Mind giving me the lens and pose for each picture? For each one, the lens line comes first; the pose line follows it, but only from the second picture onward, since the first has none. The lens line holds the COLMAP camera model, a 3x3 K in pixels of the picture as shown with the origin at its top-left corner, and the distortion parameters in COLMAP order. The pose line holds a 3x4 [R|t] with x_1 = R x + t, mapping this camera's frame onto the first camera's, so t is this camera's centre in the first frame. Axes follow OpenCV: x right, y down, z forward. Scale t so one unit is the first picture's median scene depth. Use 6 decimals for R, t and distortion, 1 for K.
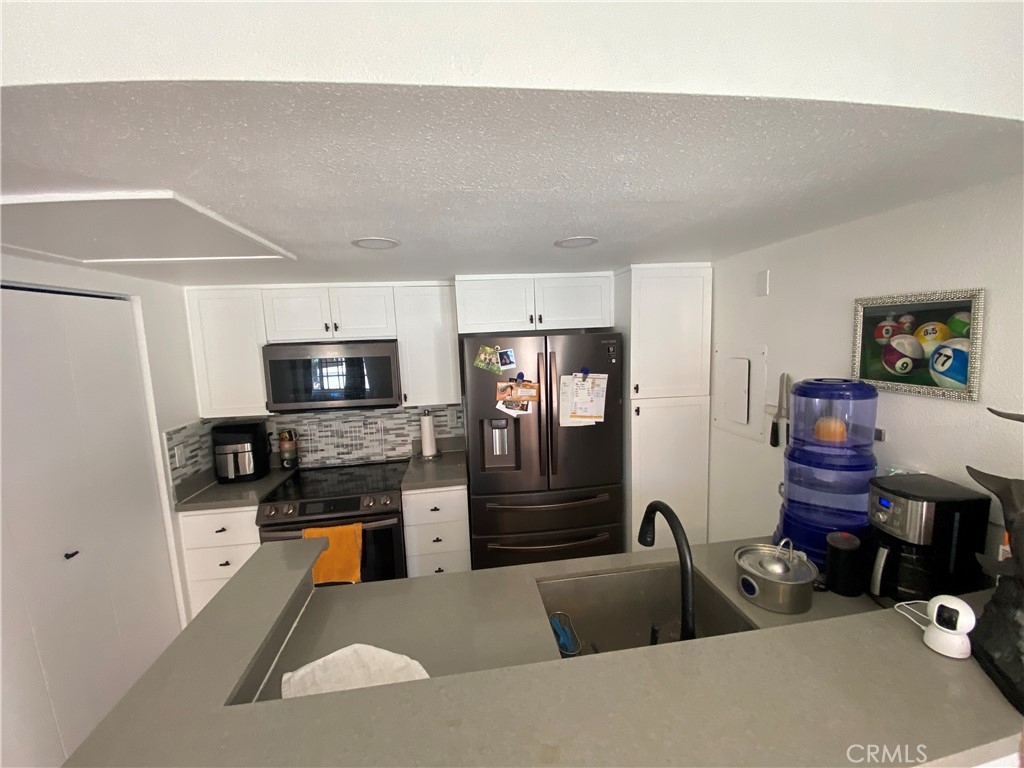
lens RADIAL K [[413.9, 0, 512.0], [0, 413.9, 384.0], [0, 0, 1]] dist [0.001978, -0.011721]
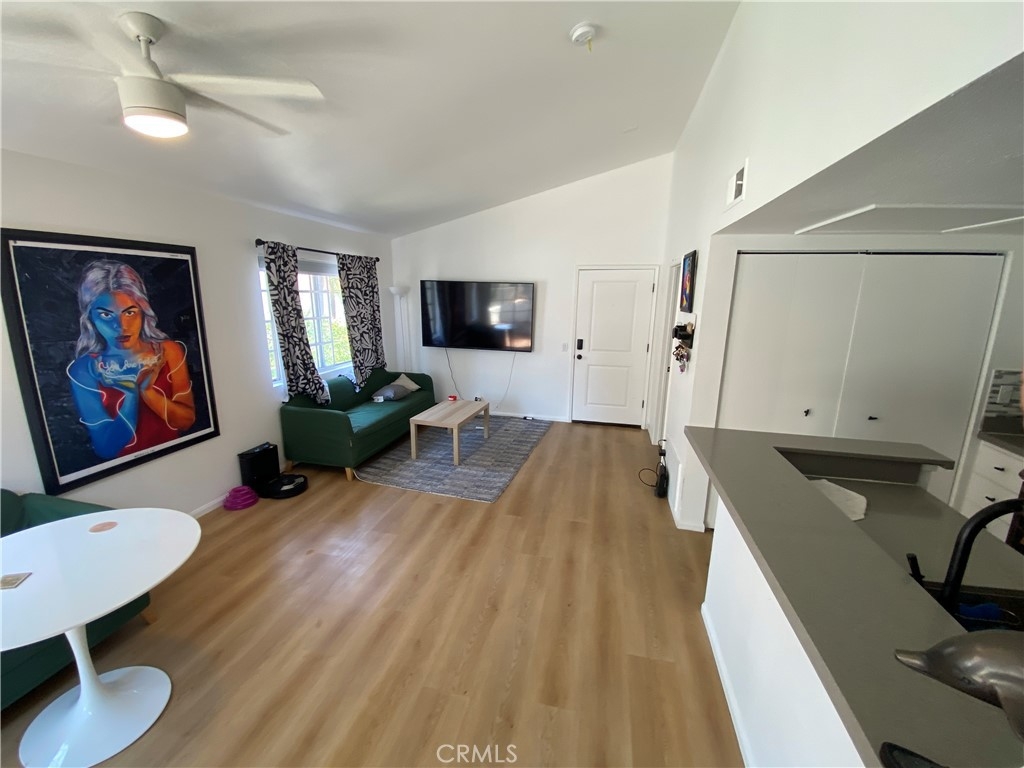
lens RADIAL K [[413.9, 0, 512.0], [0, 413.9, 384.0], [0, 0, 1]] dist [0.001978, -0.011721]
pose [[-0.365333, 0.227696, -0.902600, 0.816413], [-0.105342, 0.953282, 0.283120, -0.029076], [0.924897, 0.198515, -0.324279, 0.136009]]
